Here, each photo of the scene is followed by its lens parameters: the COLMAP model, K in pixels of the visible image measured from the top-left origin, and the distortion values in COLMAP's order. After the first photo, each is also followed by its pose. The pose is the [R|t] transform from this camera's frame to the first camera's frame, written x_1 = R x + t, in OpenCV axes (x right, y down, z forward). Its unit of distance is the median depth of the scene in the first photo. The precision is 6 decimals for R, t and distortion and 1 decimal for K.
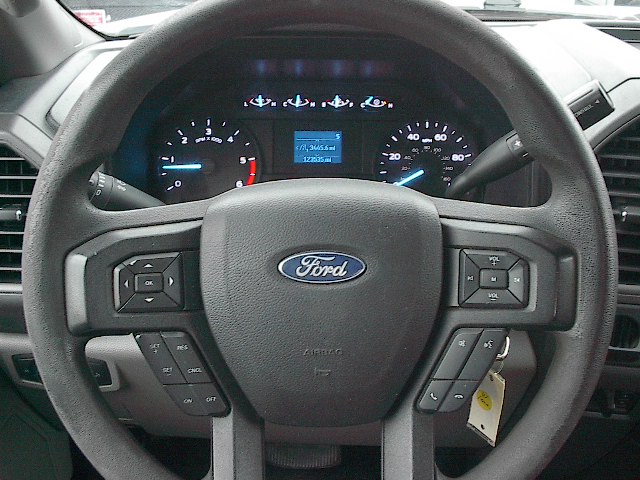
lens RADIAL K [[711.2, 0, 323.6], [0, 711.2, 239.4], [0, 0, 1]] dist [-0.135321, 0.064741]
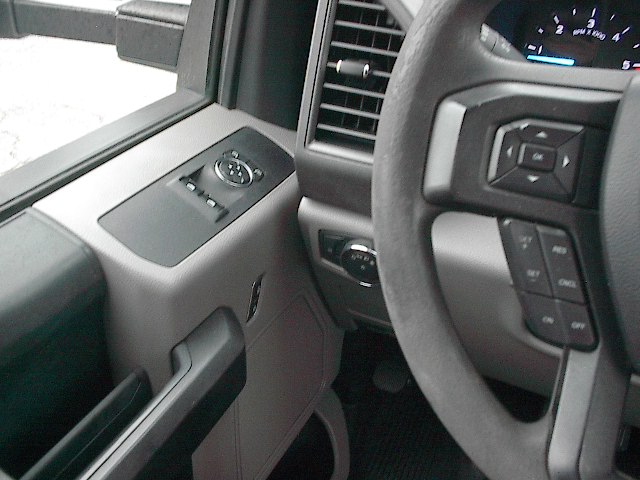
lens RADIAL K [[711.2, 0, 323.6], [0, 711.2, 239.4], [0, 0, 1]] dist [-0.135321, 0.064741]
pose [[0.903503, 0.238547, -0.356060, -0.162251], [-0.209214, 0.970558, 0.119357, 0.104240], [0.374049, -0.033347, 0.926809, 0.201422]]
